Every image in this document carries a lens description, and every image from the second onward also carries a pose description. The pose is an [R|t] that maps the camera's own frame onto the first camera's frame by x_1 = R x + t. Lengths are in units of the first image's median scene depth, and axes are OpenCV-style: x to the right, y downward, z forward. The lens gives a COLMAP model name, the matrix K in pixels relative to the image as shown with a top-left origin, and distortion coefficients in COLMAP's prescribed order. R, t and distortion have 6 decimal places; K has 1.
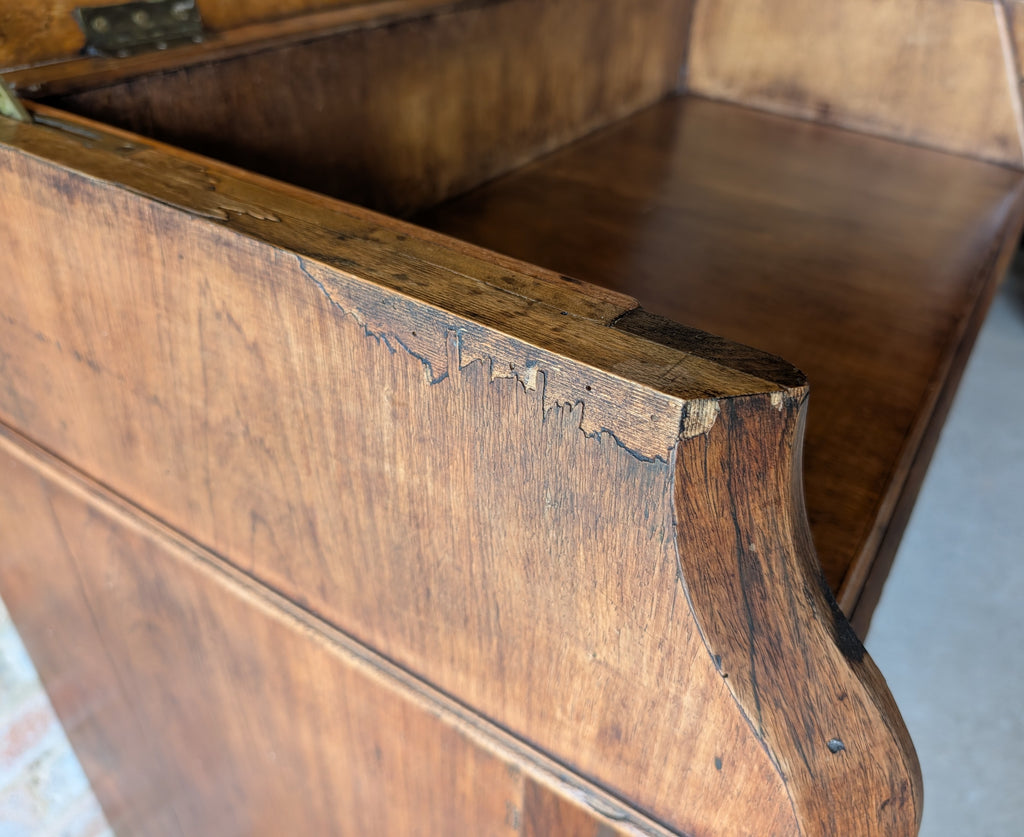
lens RADIAL K [[835.5, 0, 544.7], [0, 835.5, 420.9], [0, 0, 1]] dist [-0.021997, 0.001586]
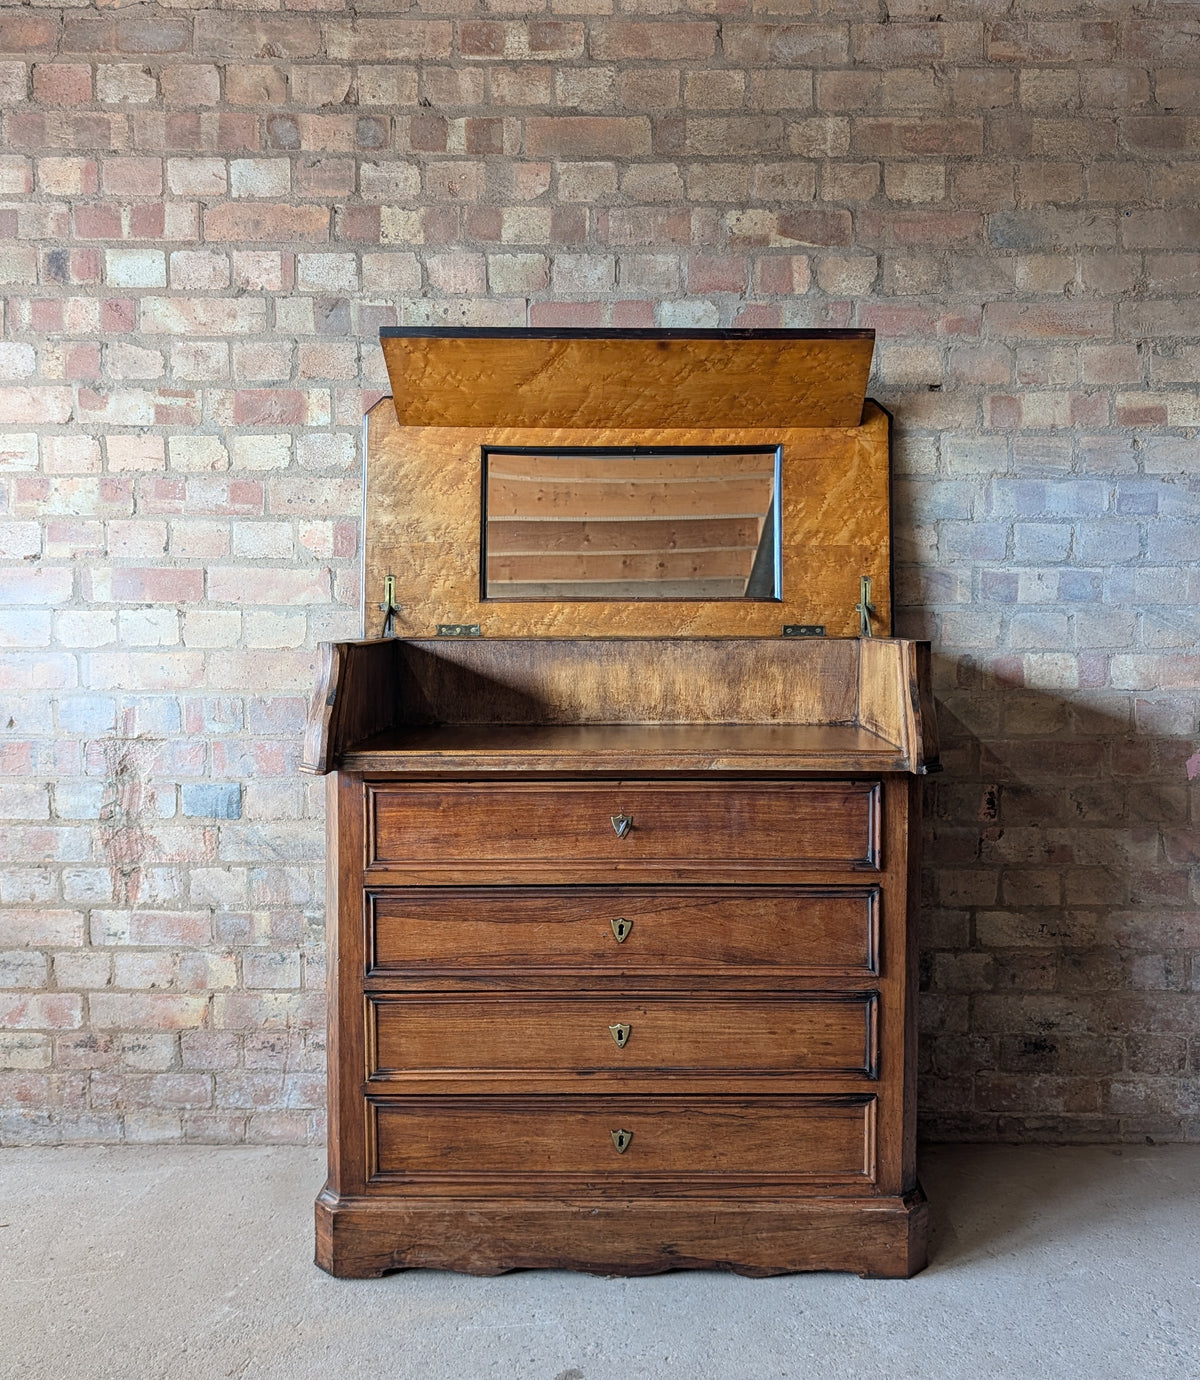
lens RADIAL K [[1328.2, 0, 638.4], [0, 1328.2, 707.0], [0, 0, 1]] dist [0.017980, -0.034291]
pose [[0.523398, 0.005517, -0.852070, 7.400221], [-0.471097, 0.835121, -0.283972, 1.522183], [0.710015, 0.550039, 0.439700, -0.982176]]
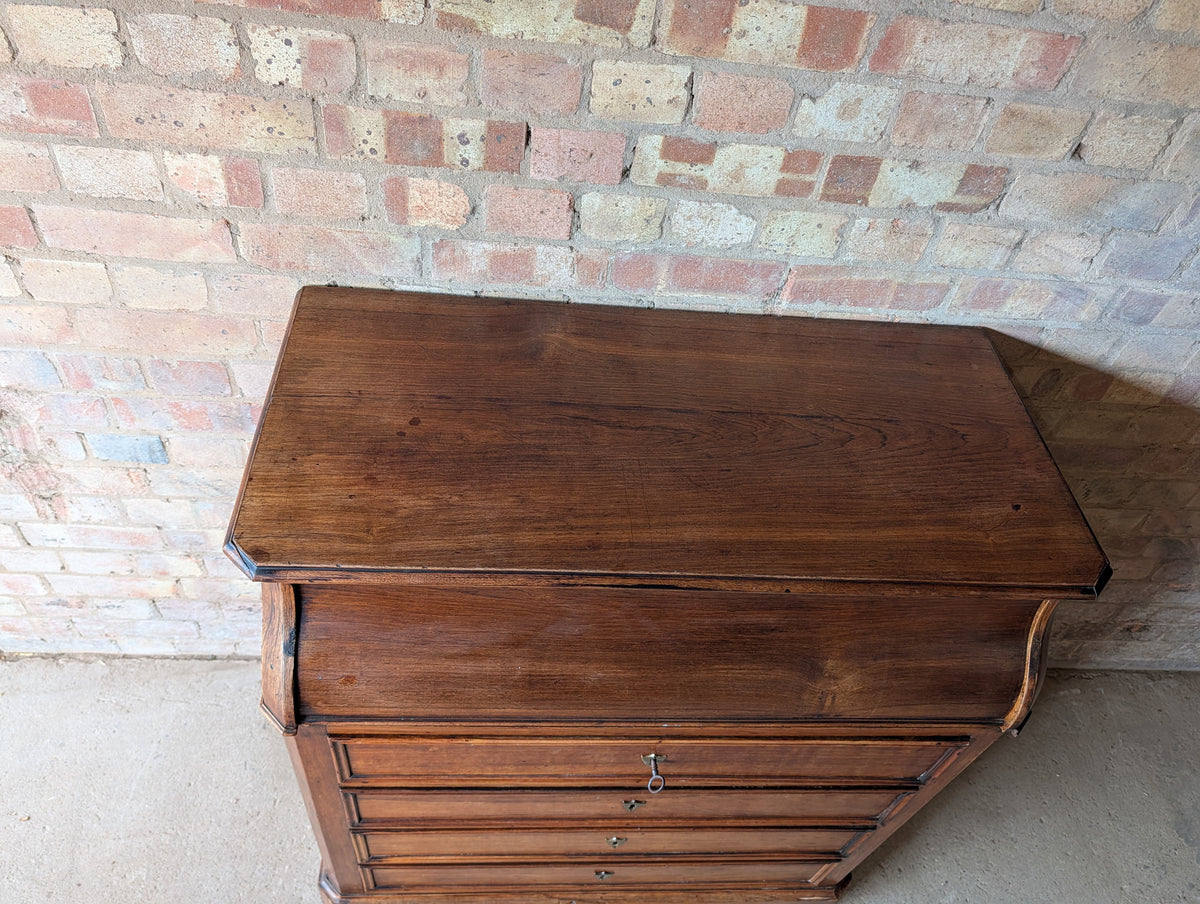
lens RADIAL K [[862.8, 0, 588.9], [0, 862.8, 433.8], [0, 0, 1]] dist [0.006926, -0.006082]
pose [[0.569755, 0.608371, -0.552507, 2.078318], [-0.542629, 0.783402, 0.303043, -2.289860], [0.617198, 0.127146, 0.776467, -0.912784]]
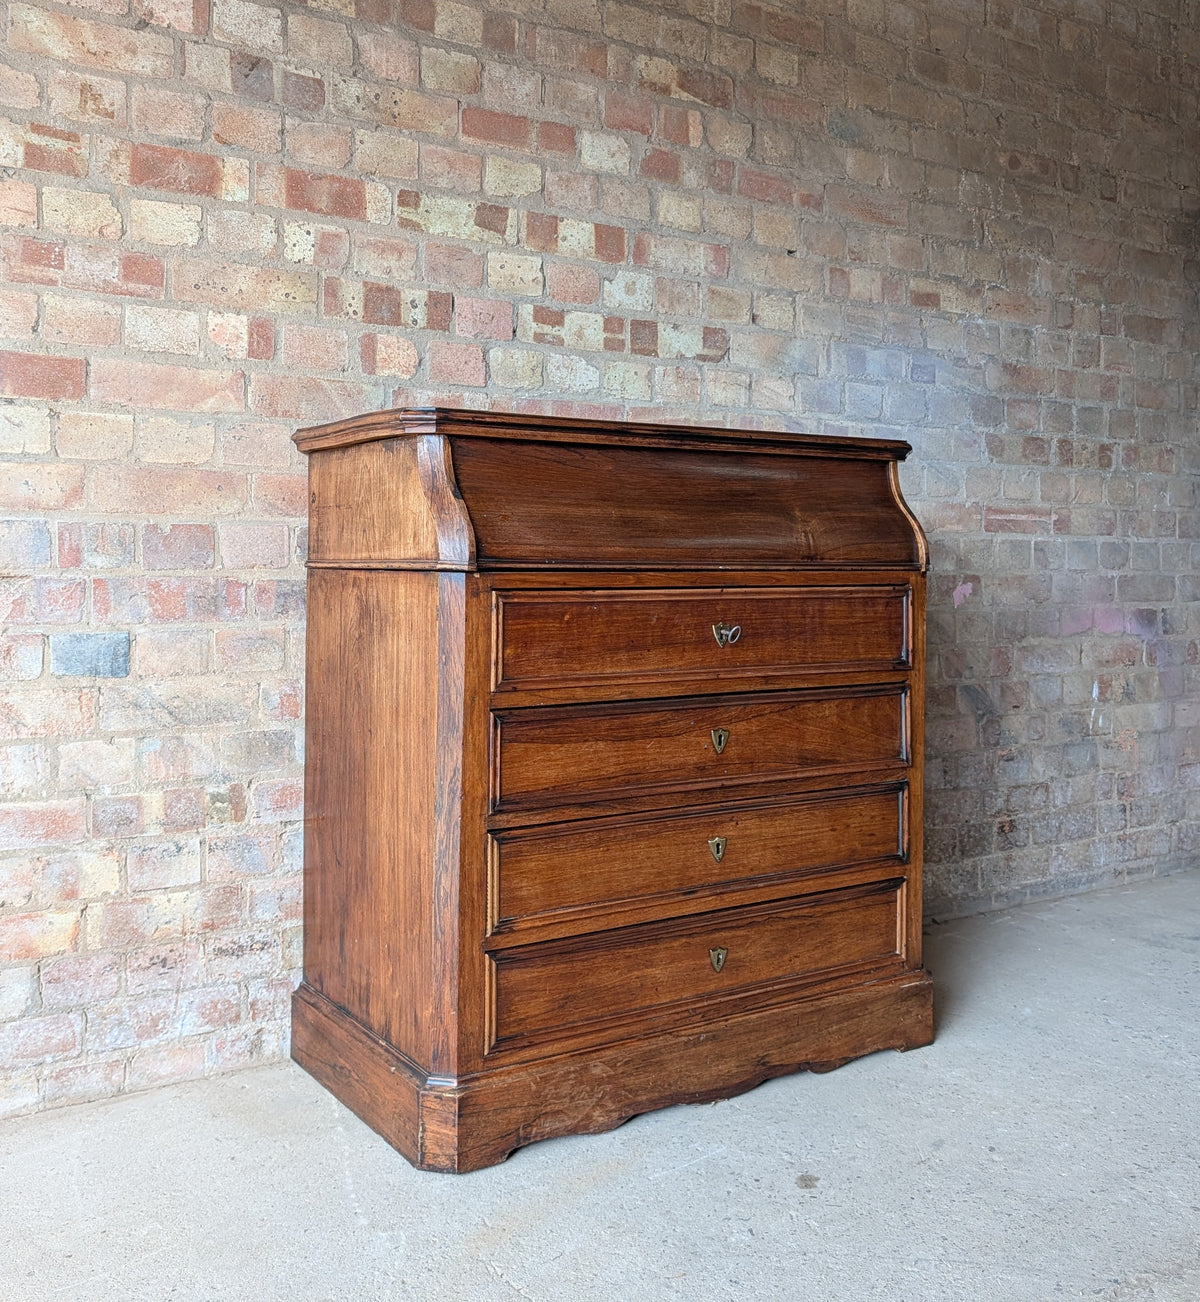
lens RADIAL K [[1347.5, 0, 615.3], [0, 1347.5, 584.3], [0, 0, 1]] dist [0.046958, -0.103851]
pose [[0.909223, -0.041433, -0.414244, 3.545881], [-0.204964, 0.821534, -0.532045, 3.920708], [0.362359, 0.568653, 0.738465, -3.350273]]
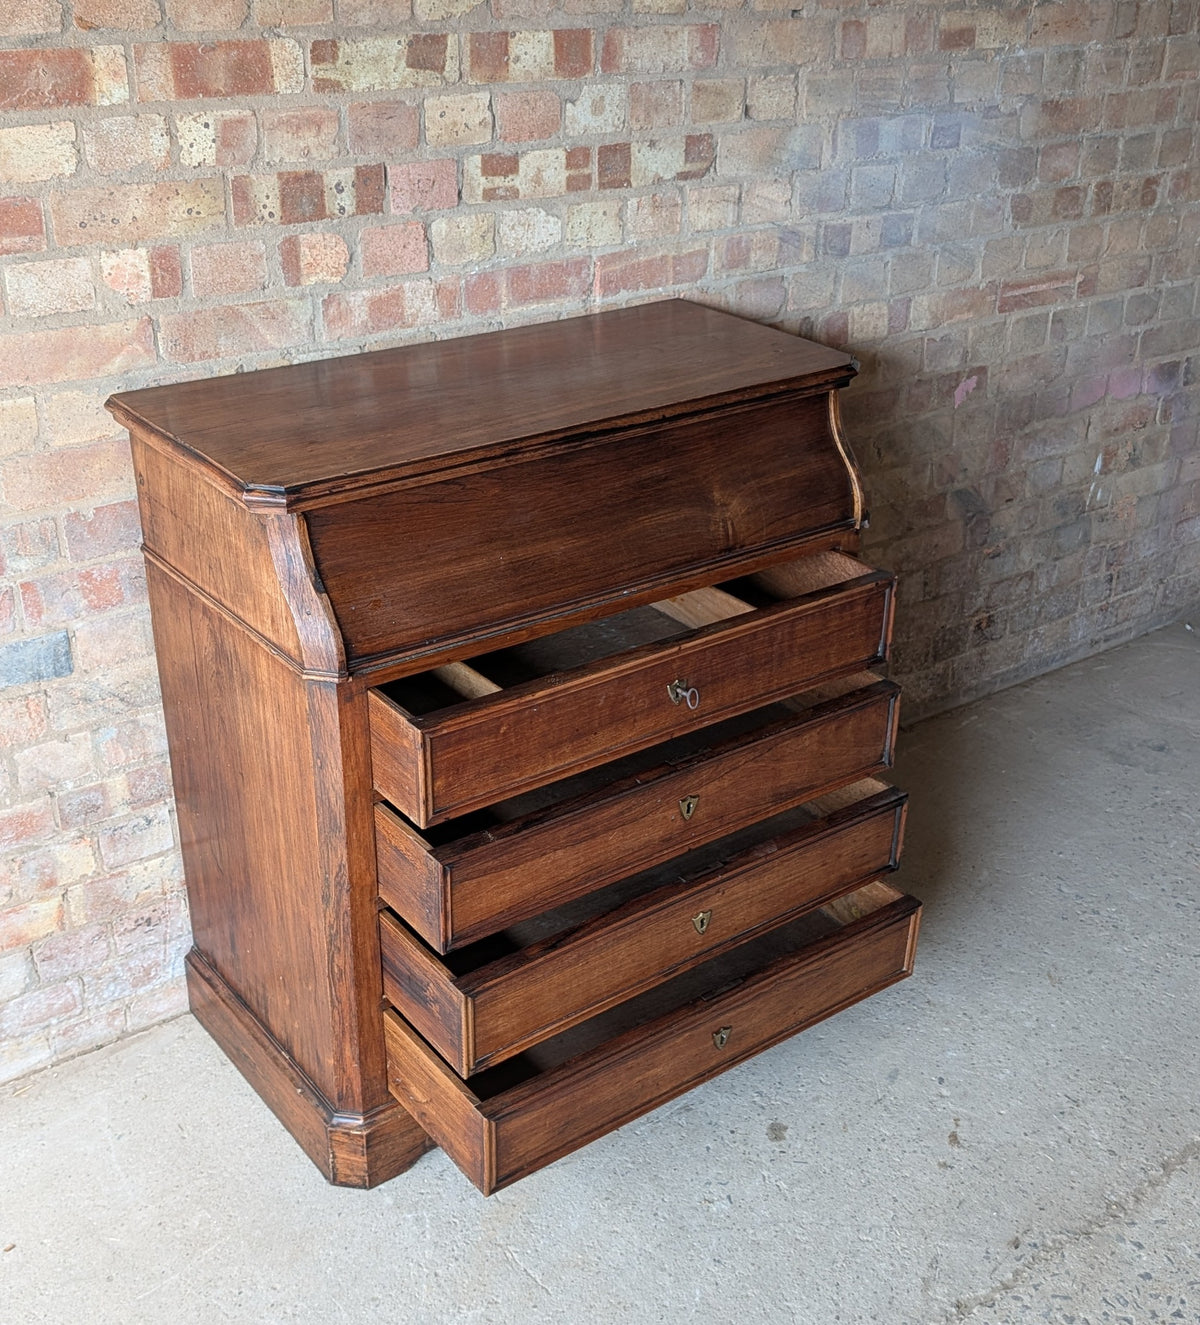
lens RADIAL K [[1589.8, 0, 598.8], [0, 1589.8, 727.1], [0, 0, 1]] dist [0.009789, -0.020196]
pose [[0.930272, 0.127690, -0.343932, 3.330242], [-0.176310, 0.977724, -0.113892, 1.573875], [0.321727, 0.166589, 0.932062, -5.260077]]
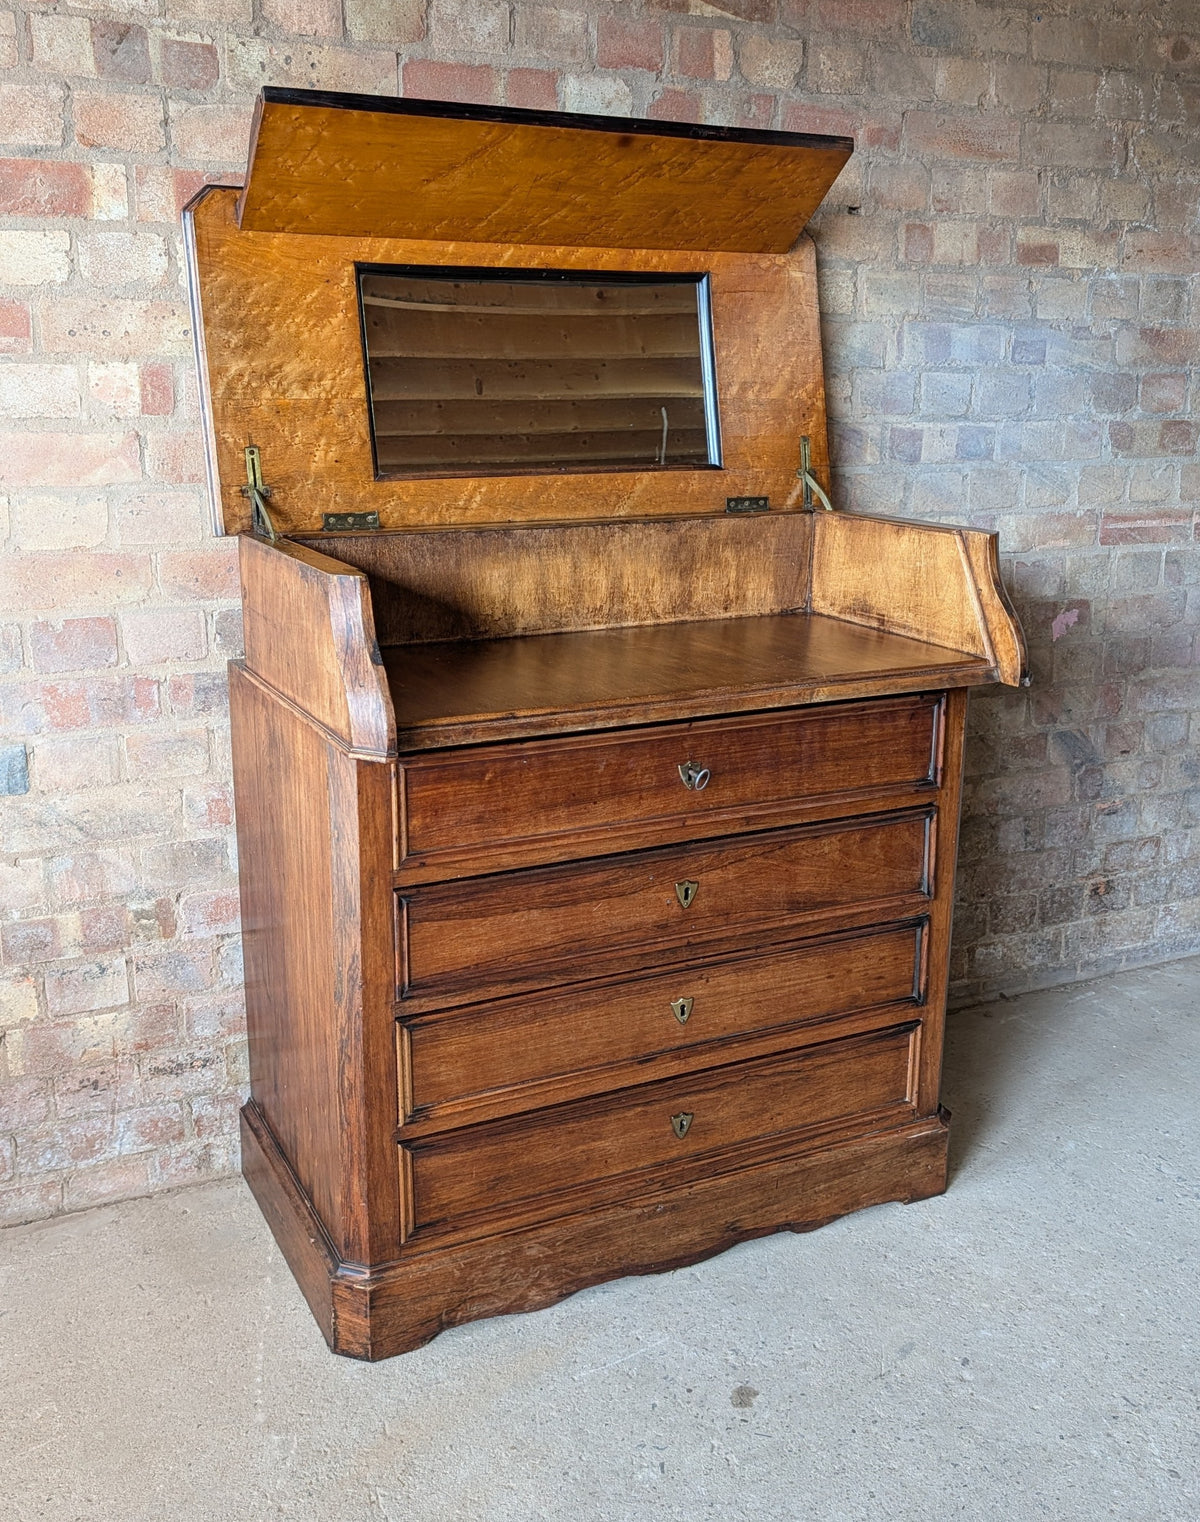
lens RADIAL K [[1487.1, 0, 599.9], [0, 1487.1, 754.1], [0, 0, 1]] dist [0.012494, -0.007790]
pose [[0.848635, 0.080538, -0.522811, 4.225679], [-0.272092, 0.914030, -0.300859, 2.136215], [0.453635, 0.397572, 0.797591, -3.173322]]
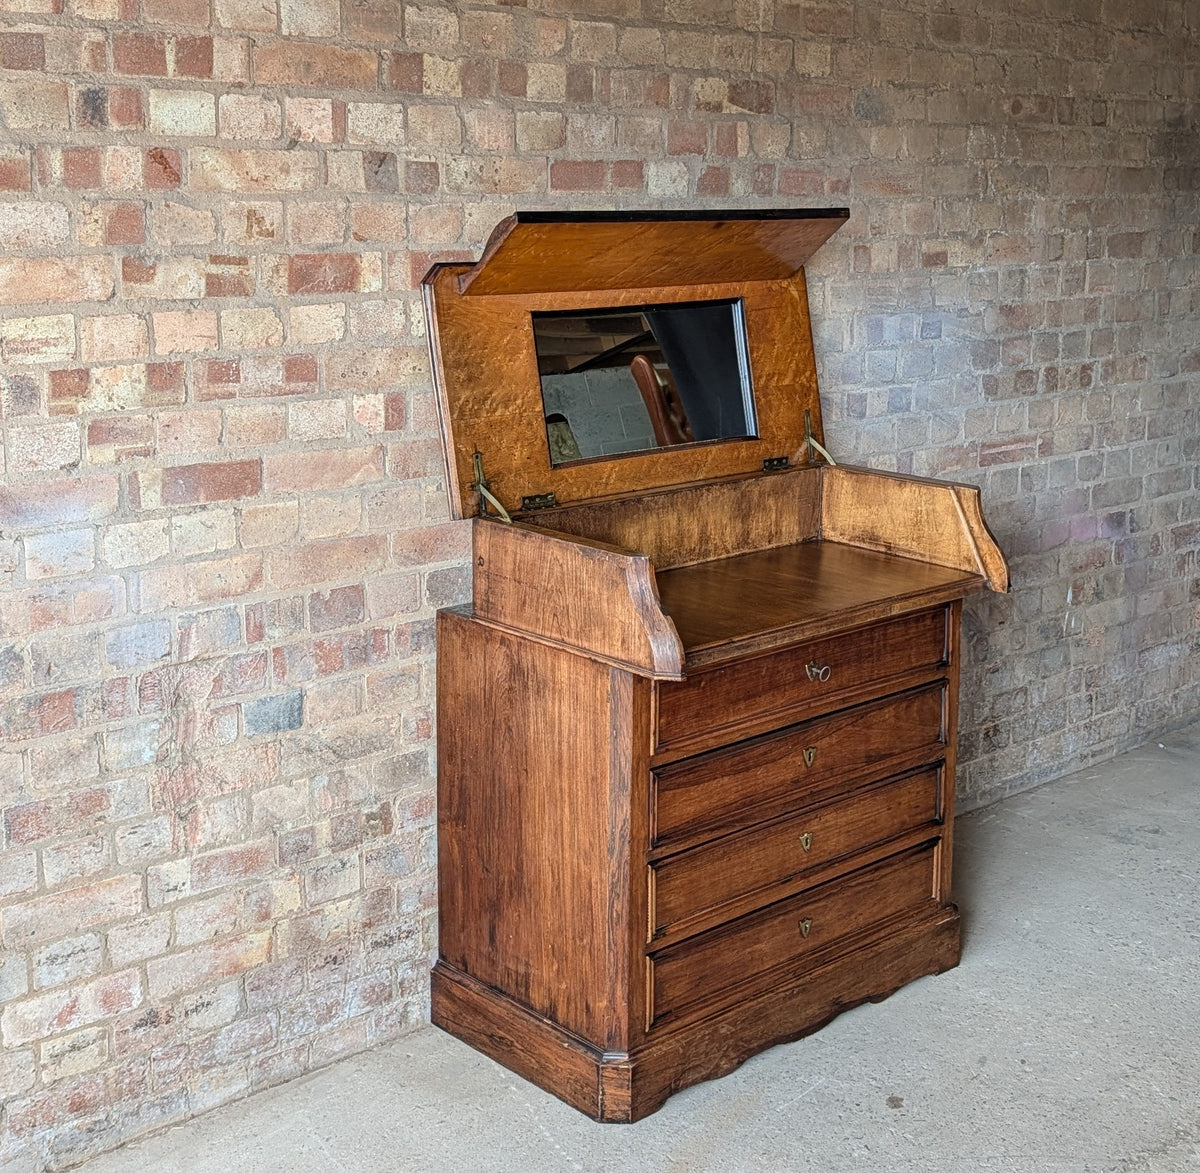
lens RADIAL K [[1745.5, 0, 663.4], [0, 1745.5, 500.6], [0, 0, 1]] dist [0.187540, -0.705389]
pose [[0.964298, -0.002666, -0.264807, 3.098909], [-0.111940, 0.902120, -0.416712, 3.989529], [0.239999, 0.431477, 0.869614, -8.338687]]
